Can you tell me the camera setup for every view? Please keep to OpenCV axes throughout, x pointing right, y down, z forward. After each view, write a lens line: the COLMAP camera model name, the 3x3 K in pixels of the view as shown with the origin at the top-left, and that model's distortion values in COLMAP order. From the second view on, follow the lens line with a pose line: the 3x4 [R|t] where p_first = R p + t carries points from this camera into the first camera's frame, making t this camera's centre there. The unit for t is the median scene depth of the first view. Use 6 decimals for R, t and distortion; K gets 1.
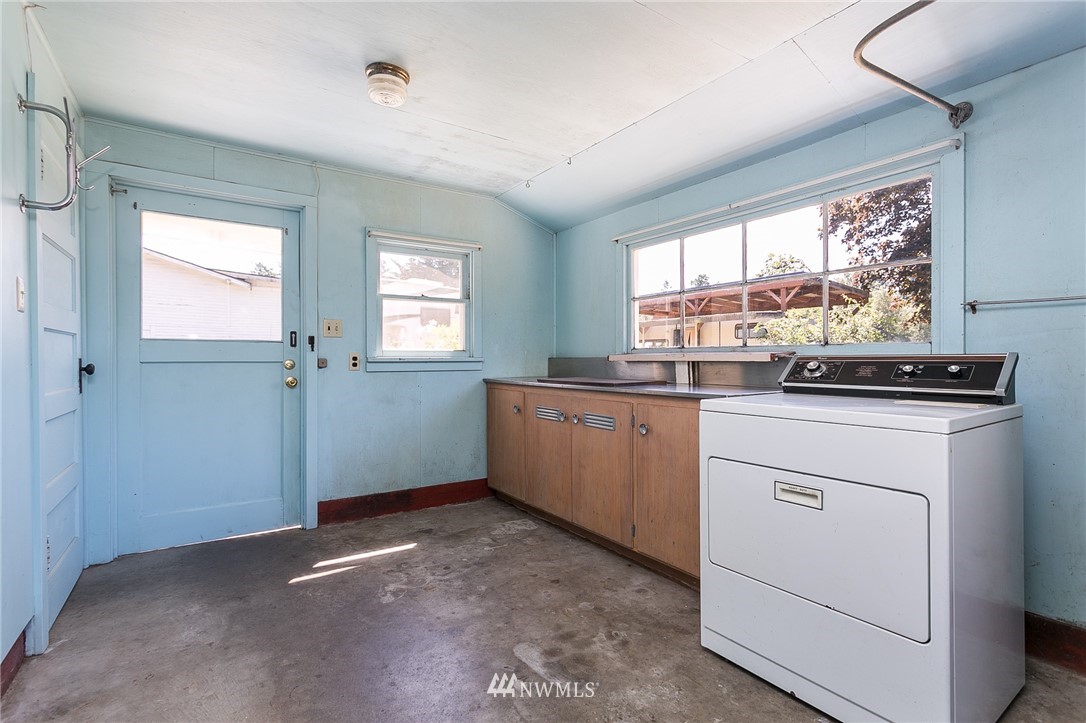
lens RADIAL K [[511.4, 0, 542.2], [0, 511.4, 359.2], [0, 0, 1]] dist [0.000859, 0.000994]
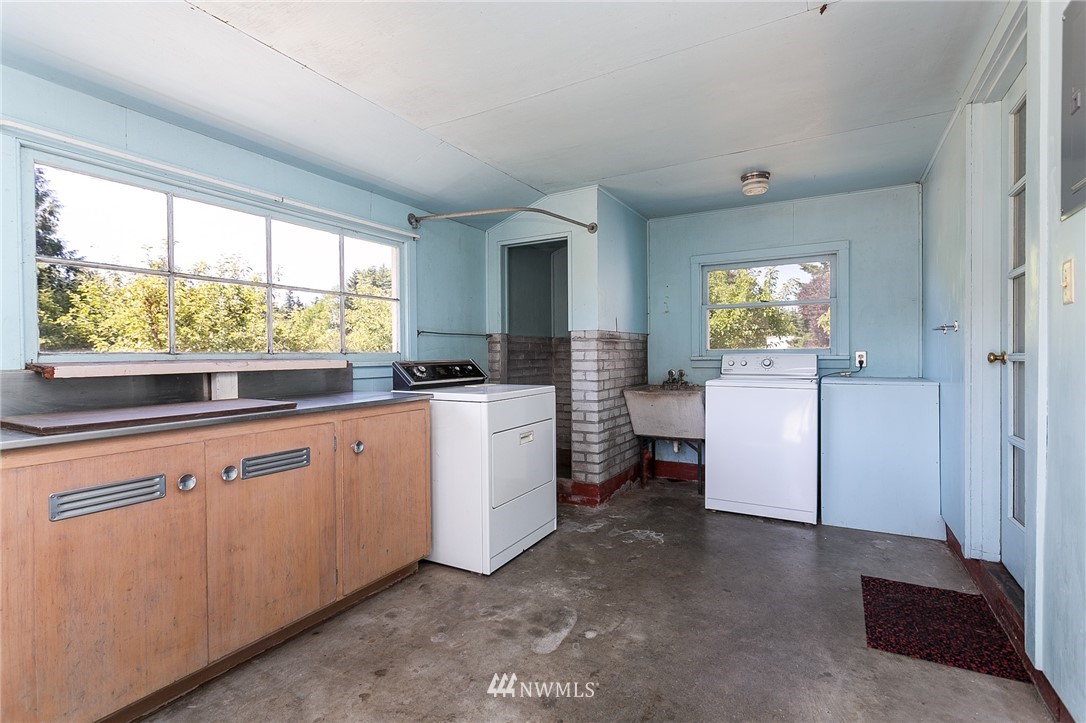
lens RADIAL K [[511.4, 0, 542.2], [0, 511.4, 359.2], [0, 0, 1]] dist [0.000859, 0.000994]
pose [[-0.447531, -0.000626, 0.894268, -0.777026], [0.012254, 0.999902, 0.006832, -0.017595], [-0.894184, 0.014015, -0.447480, 1.182617]]
